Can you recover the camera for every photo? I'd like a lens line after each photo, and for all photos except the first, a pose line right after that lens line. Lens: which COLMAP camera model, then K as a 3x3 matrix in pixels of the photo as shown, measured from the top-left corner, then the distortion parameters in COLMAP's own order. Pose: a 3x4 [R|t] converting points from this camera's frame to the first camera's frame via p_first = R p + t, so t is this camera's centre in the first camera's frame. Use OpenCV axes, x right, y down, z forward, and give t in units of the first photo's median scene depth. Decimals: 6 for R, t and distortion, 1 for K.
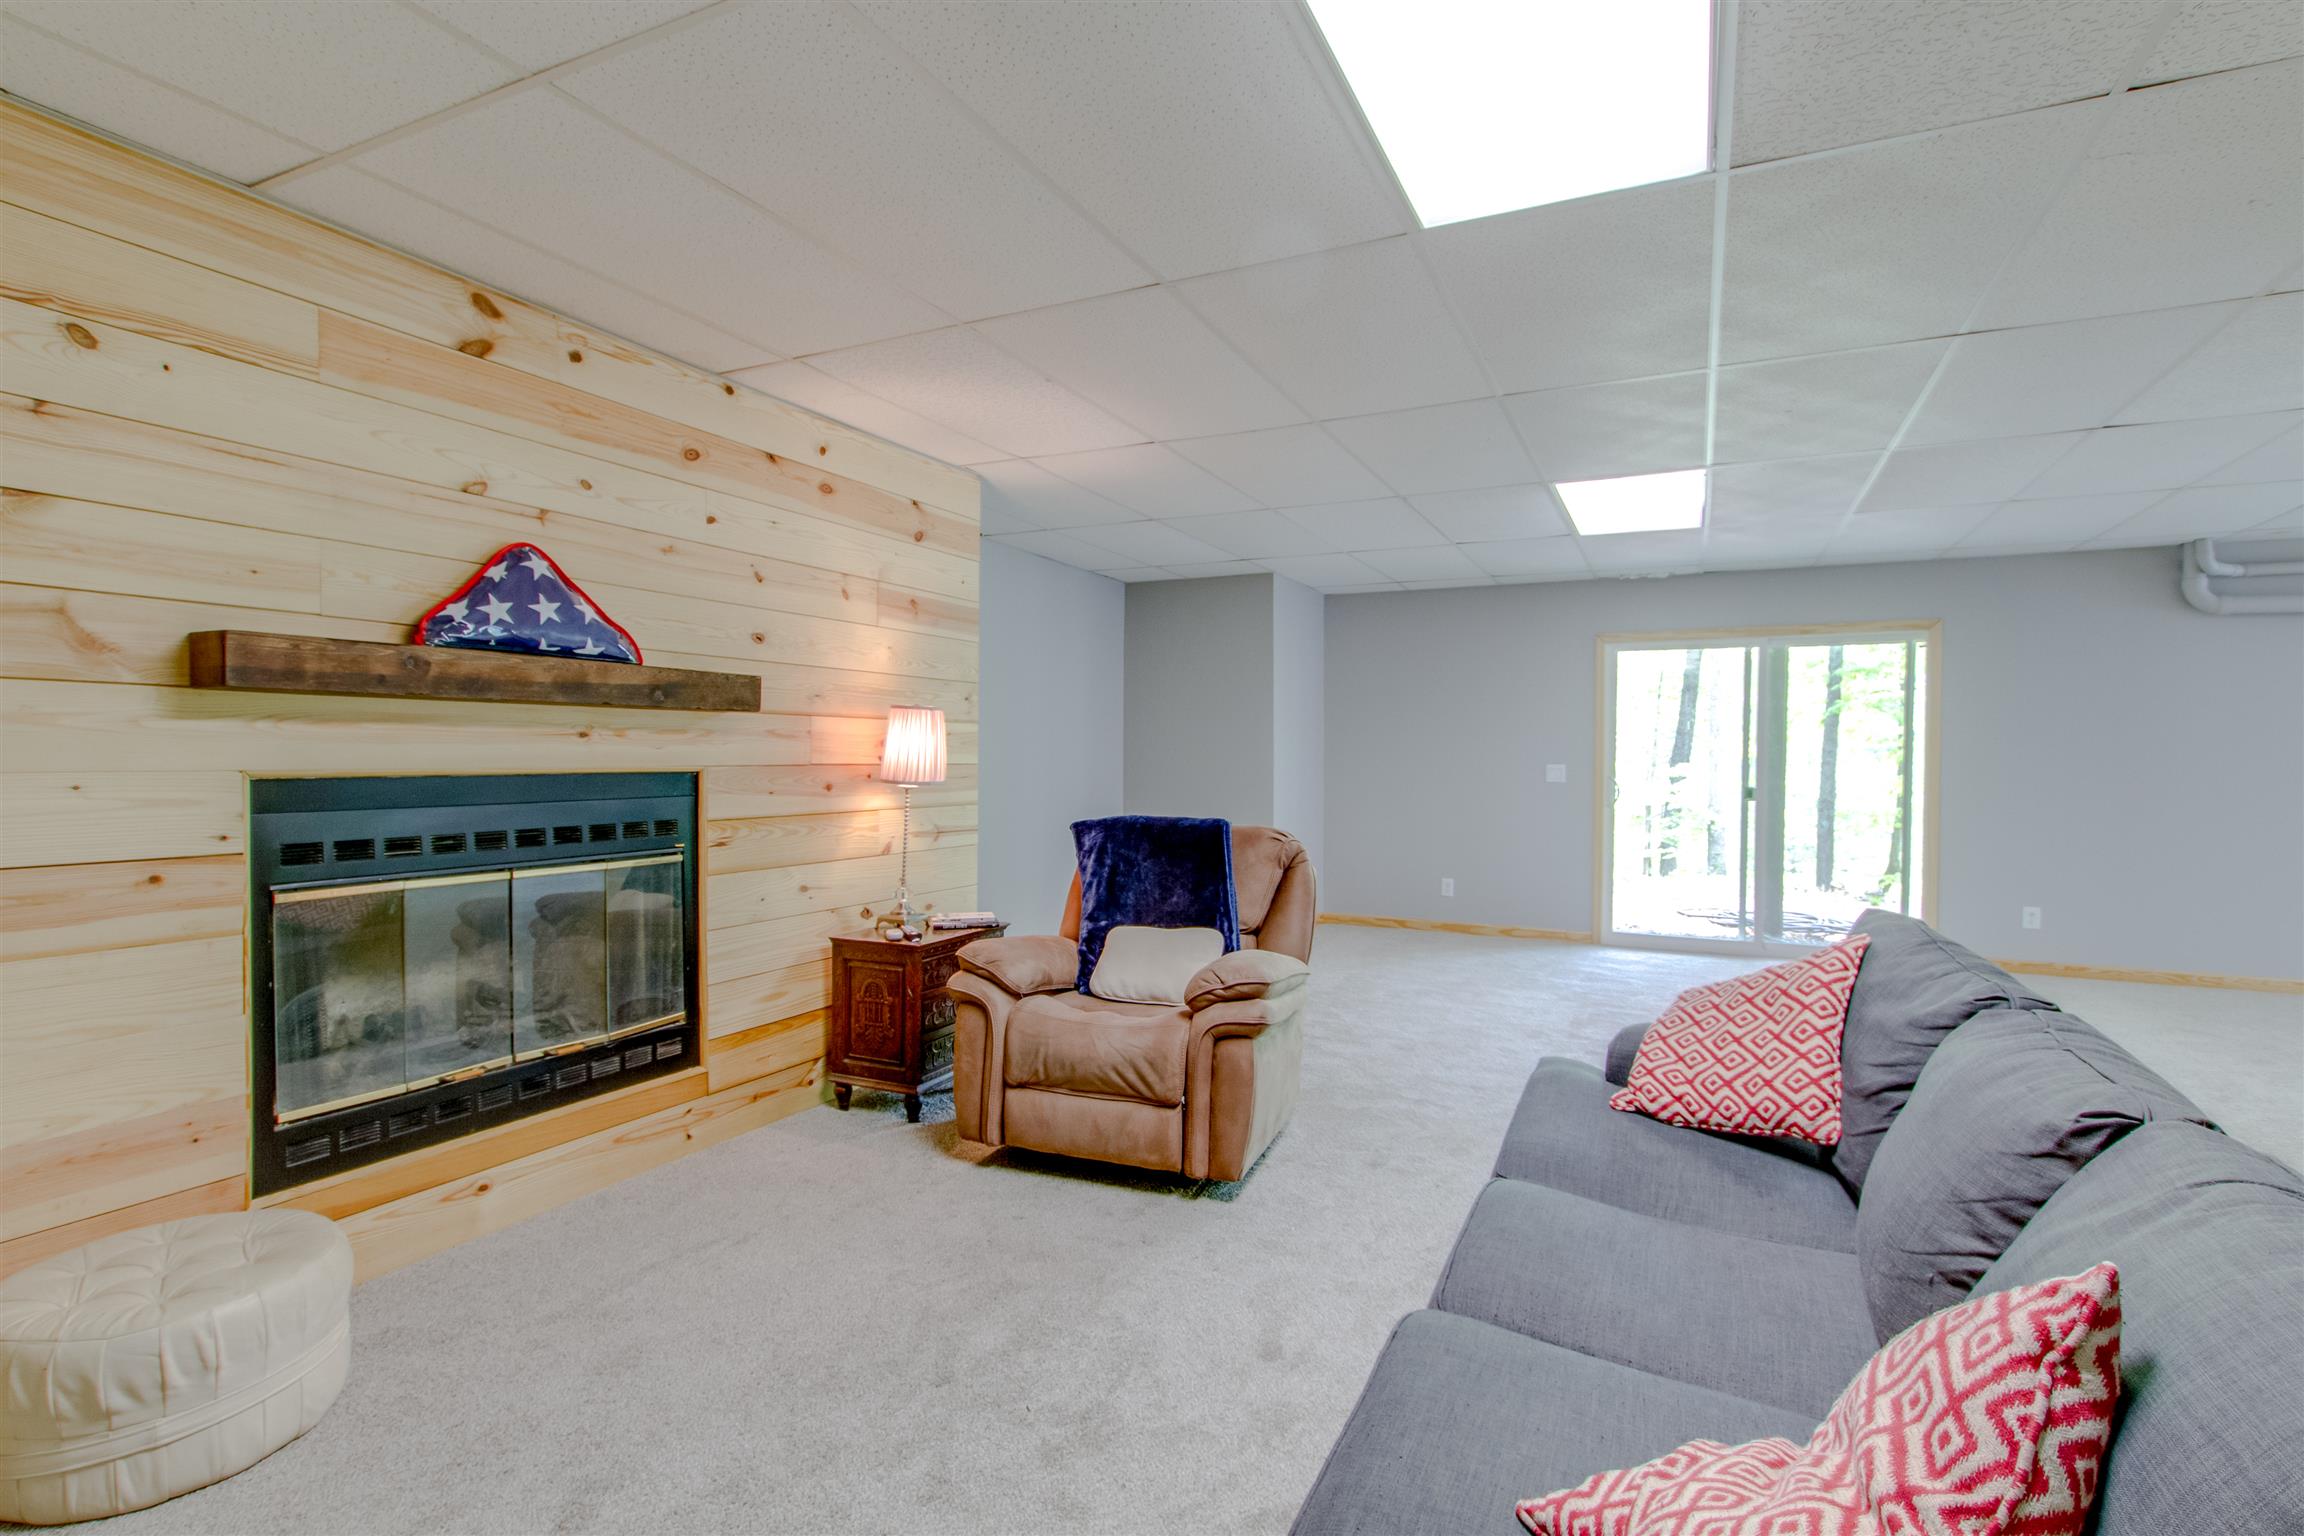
lens RADIAL K [[1131.6, 0, 1153.6], [0, 1131.6, 766.3], [0, 0, 1]] dist [0.002165, 0.000438]
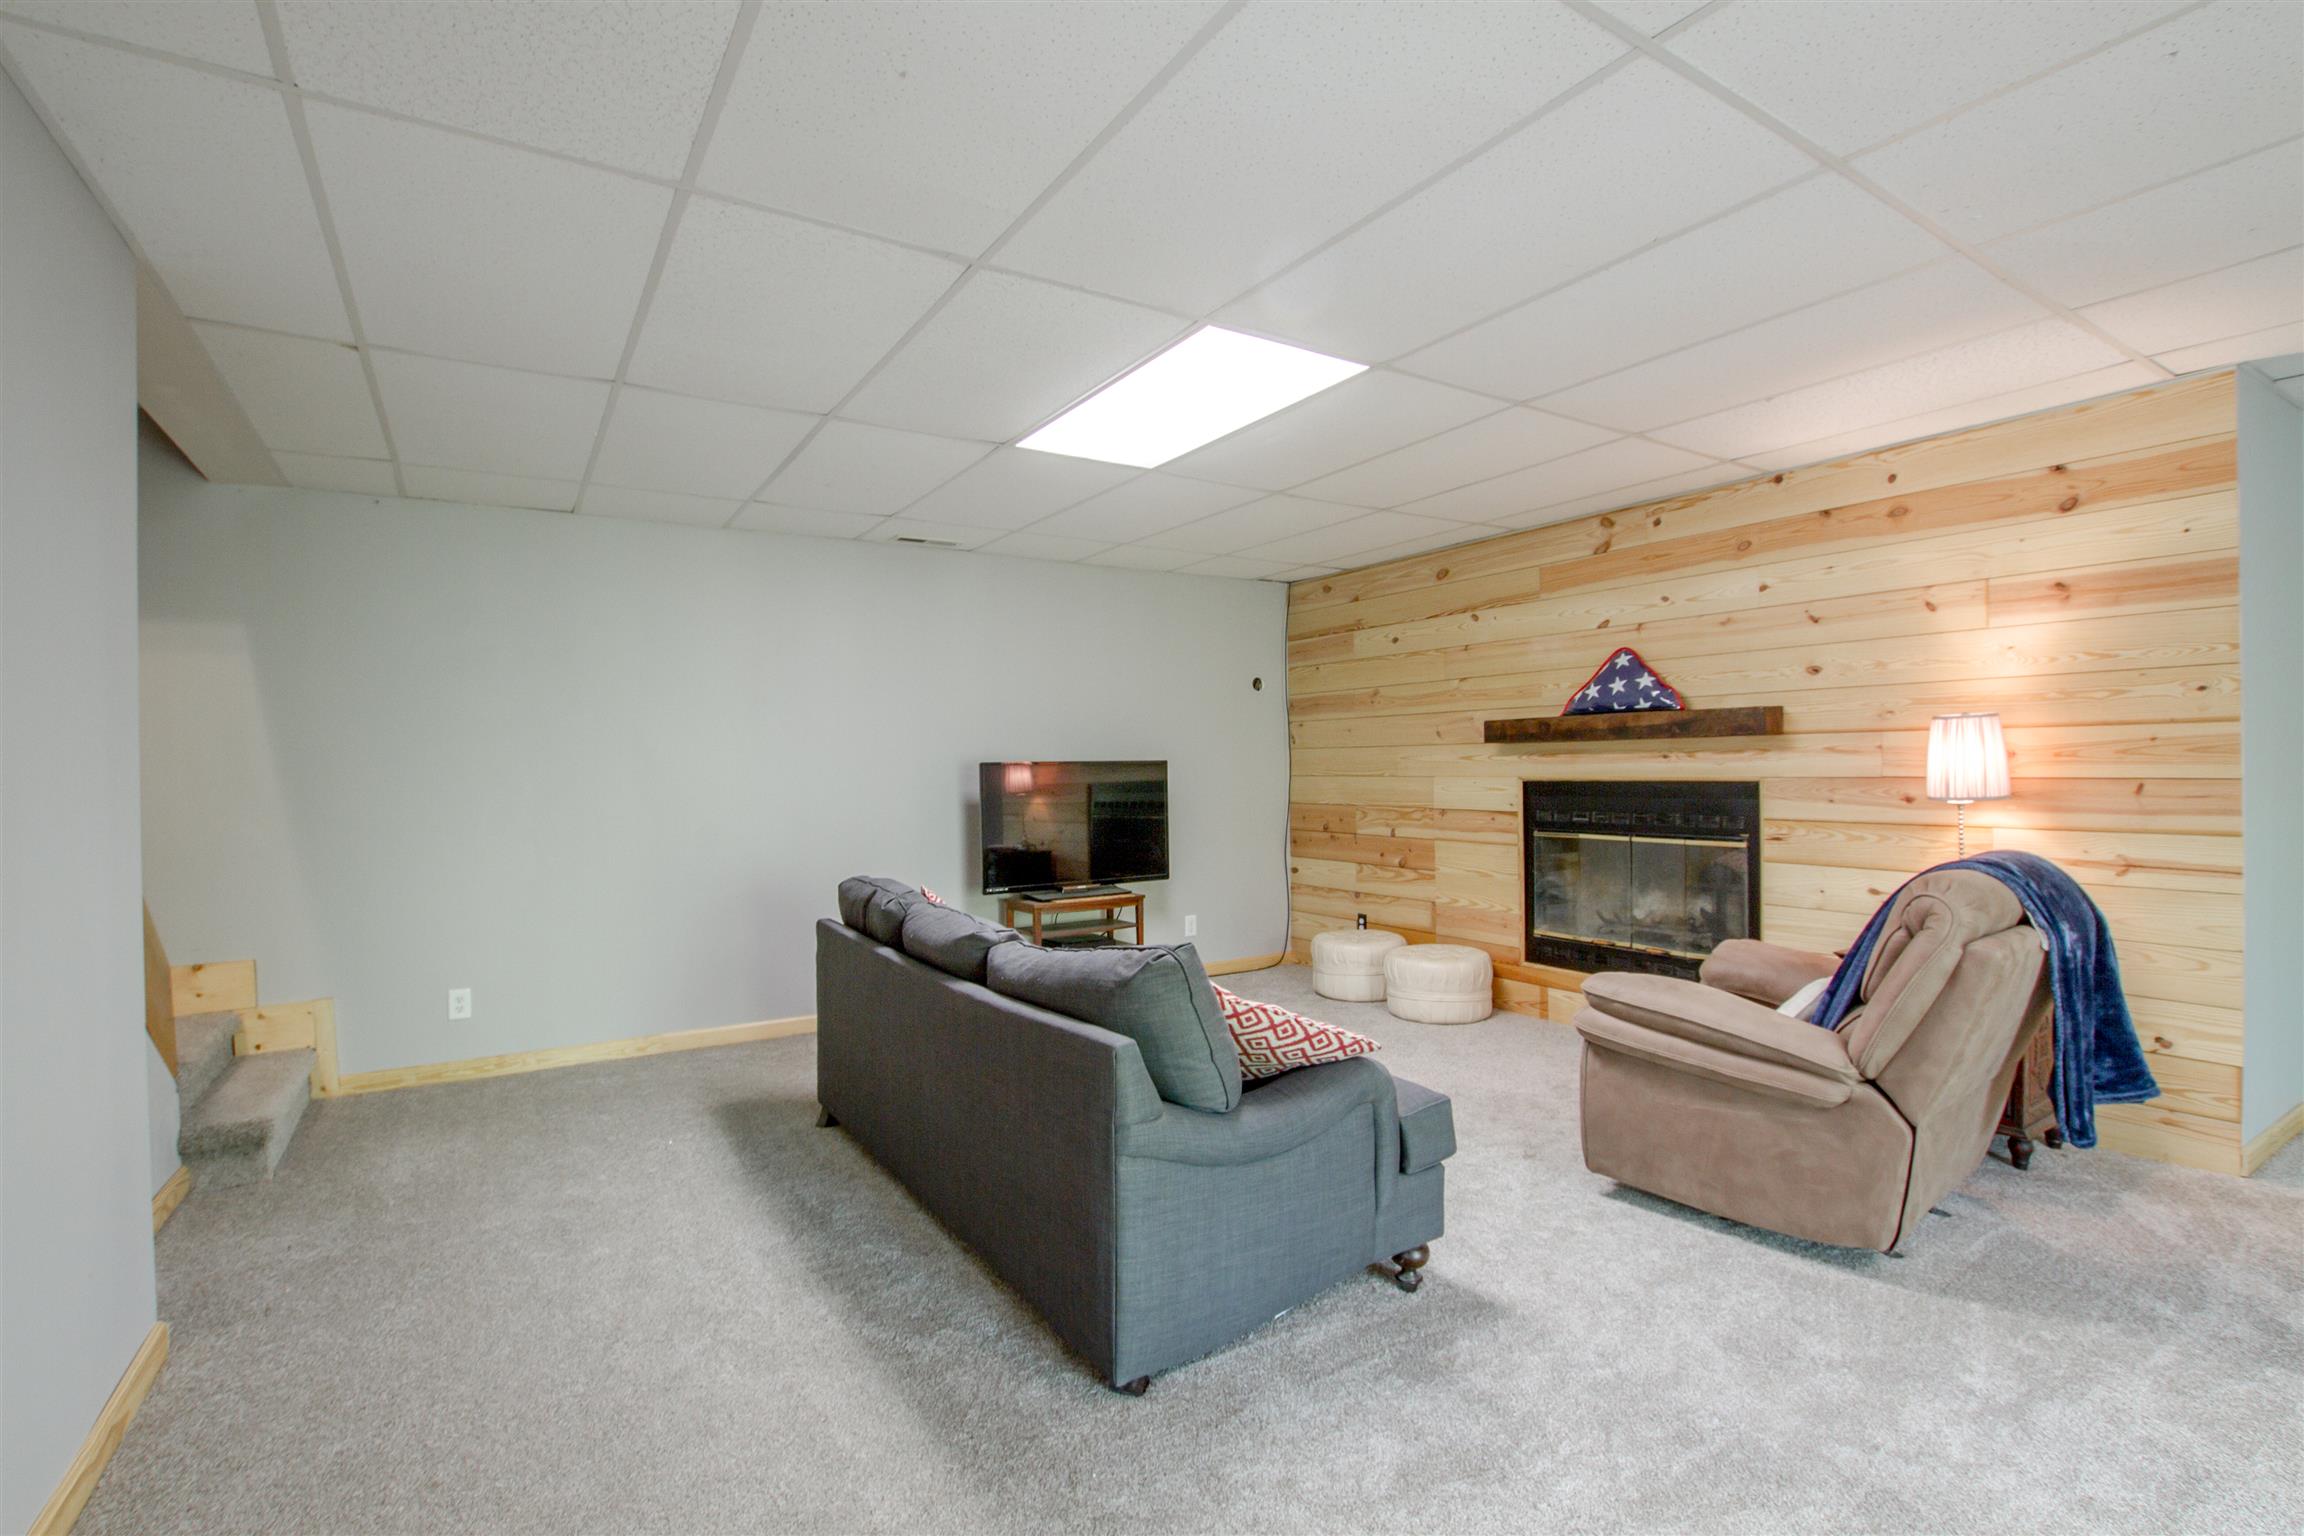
lens RADIAL K [[1089.6, 0, 1156.7], [0, 1089.6, 768.9], [0, 0, 1]] dist [-0.017765, 0.000085]
pose [[-0.538124, 0.008975, -0.842818, 1.139074], [0.006167, 0.999958, 0.006711, -0.025287], [0.842843, -0.001586, -0.538157, 1.193005]]
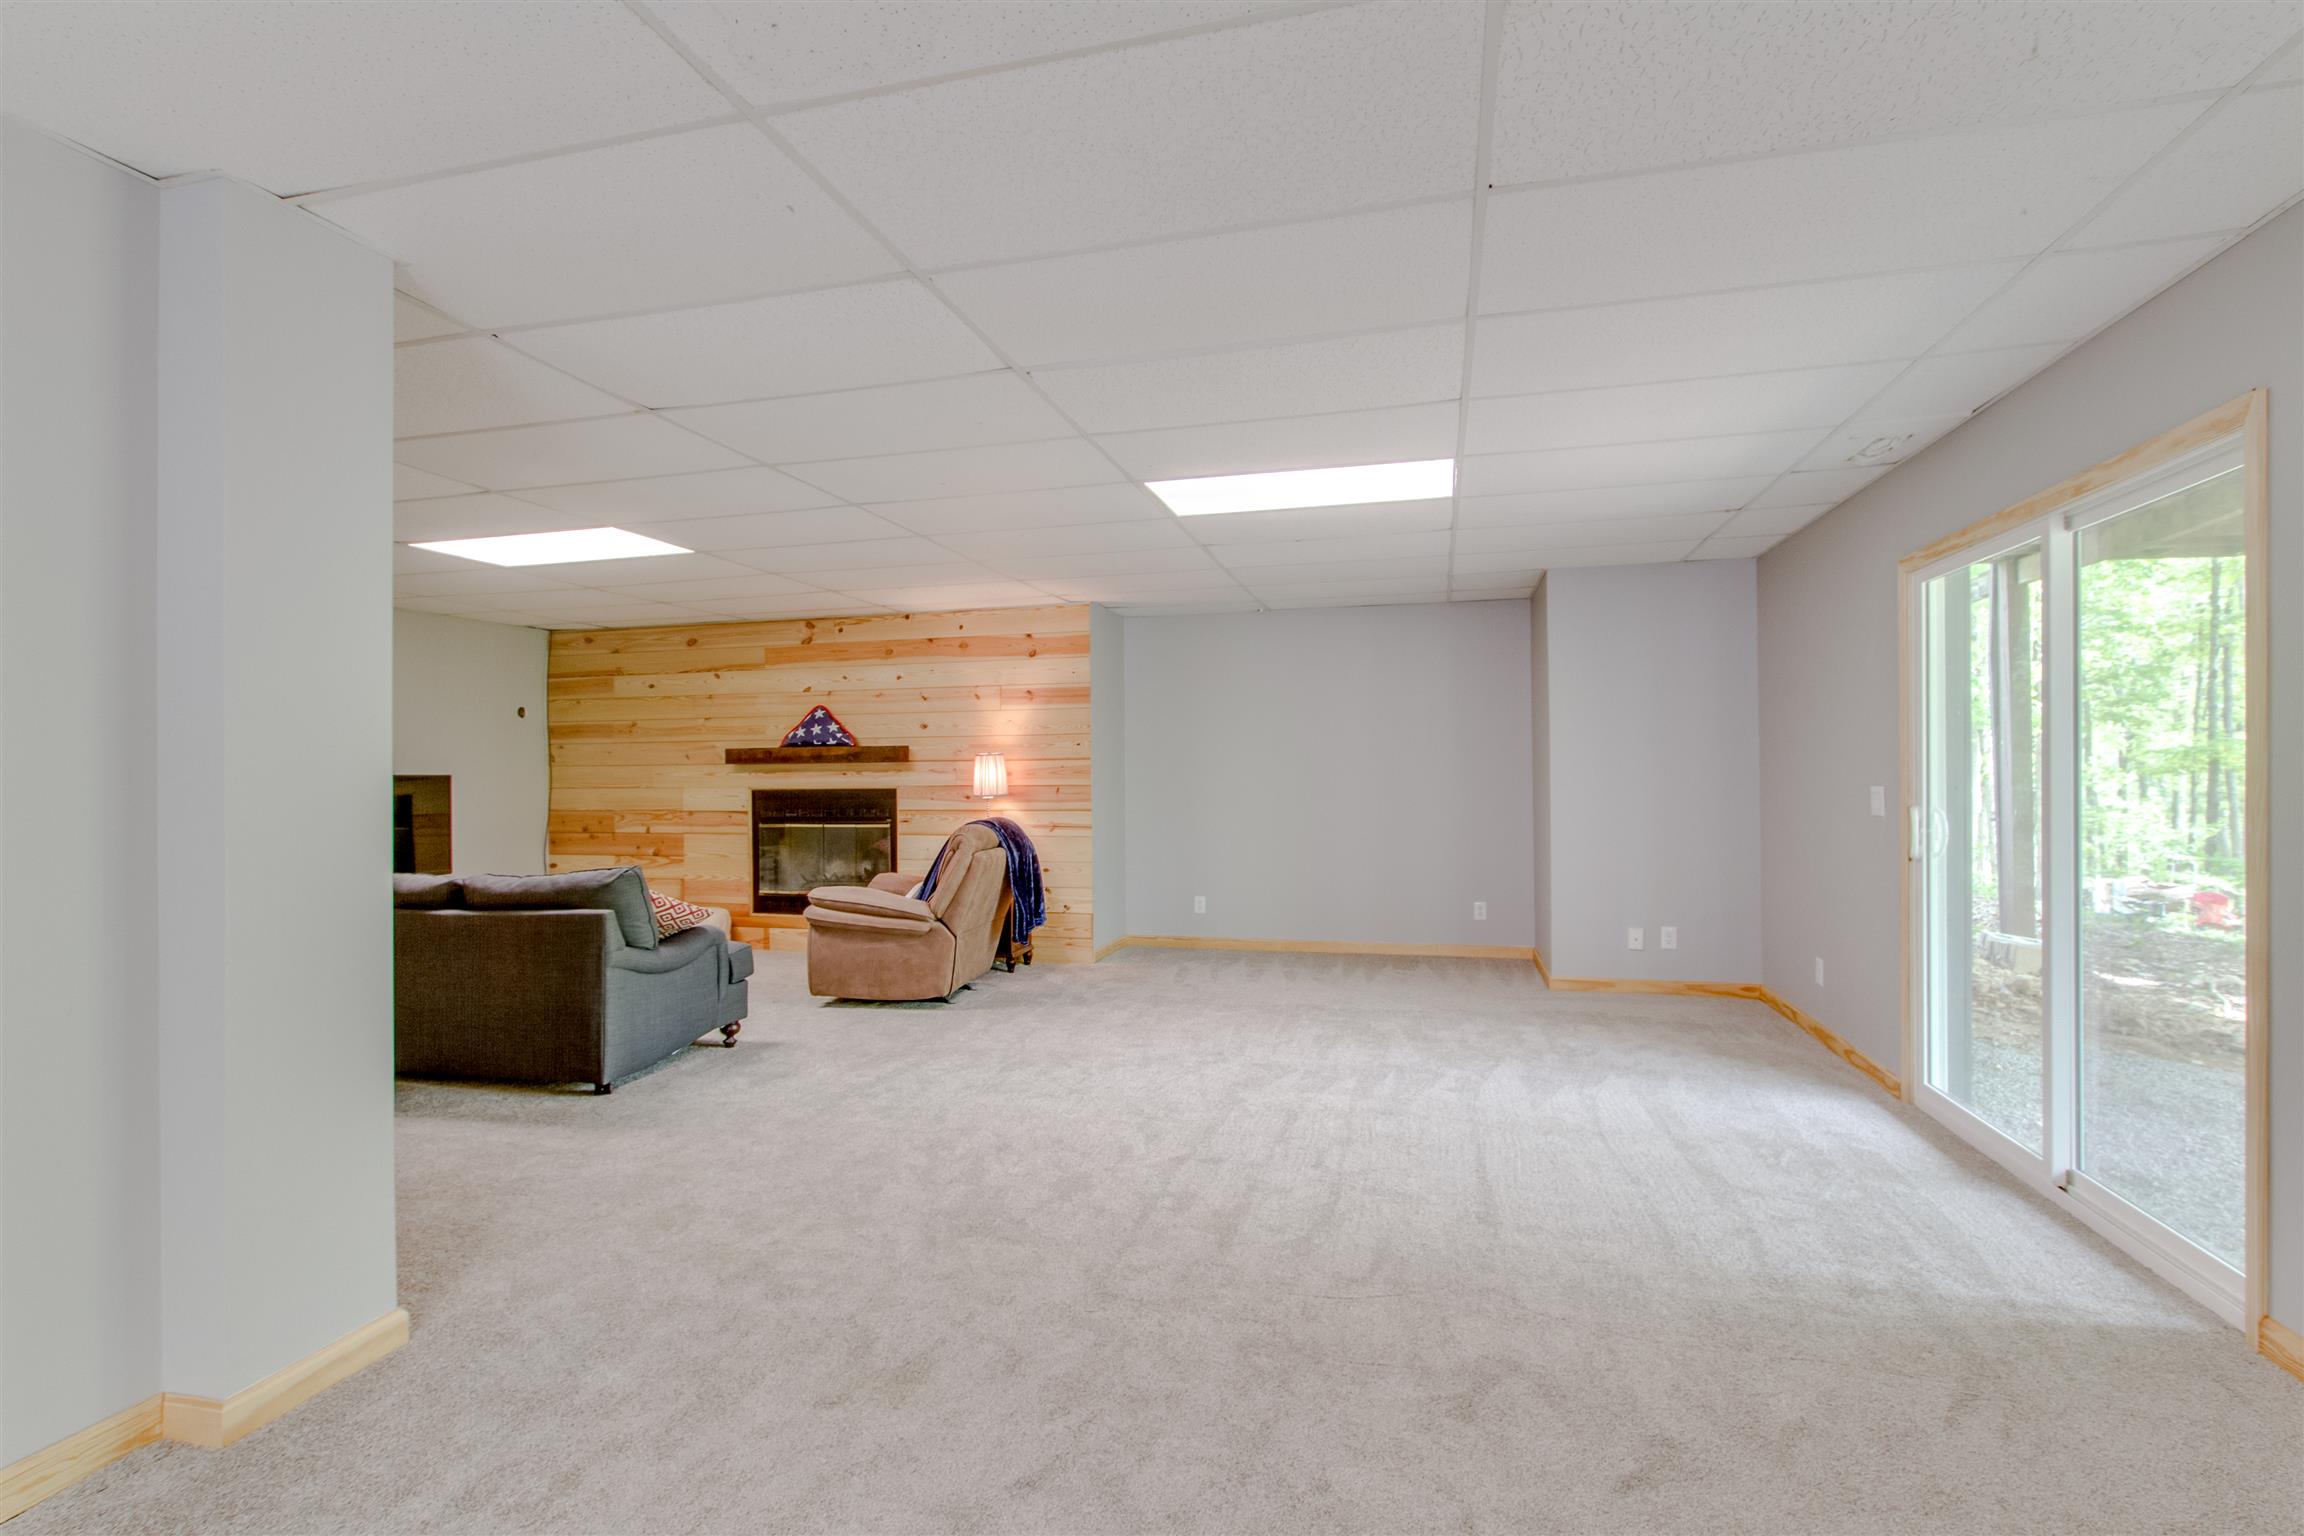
lens RADIAL K [[1062.6, 0, 1152.0], [0, 1062.6, 768.0], [0, 0, 1]] dist [-0.000385, -0.000064]
pose [[0.167867, -0.008273, -0.985775, 1.972094], [0.001824, 0.999966, -0.008082, -0.021018], [0.985808, -0.000441, 0.167876, 1.259271]]
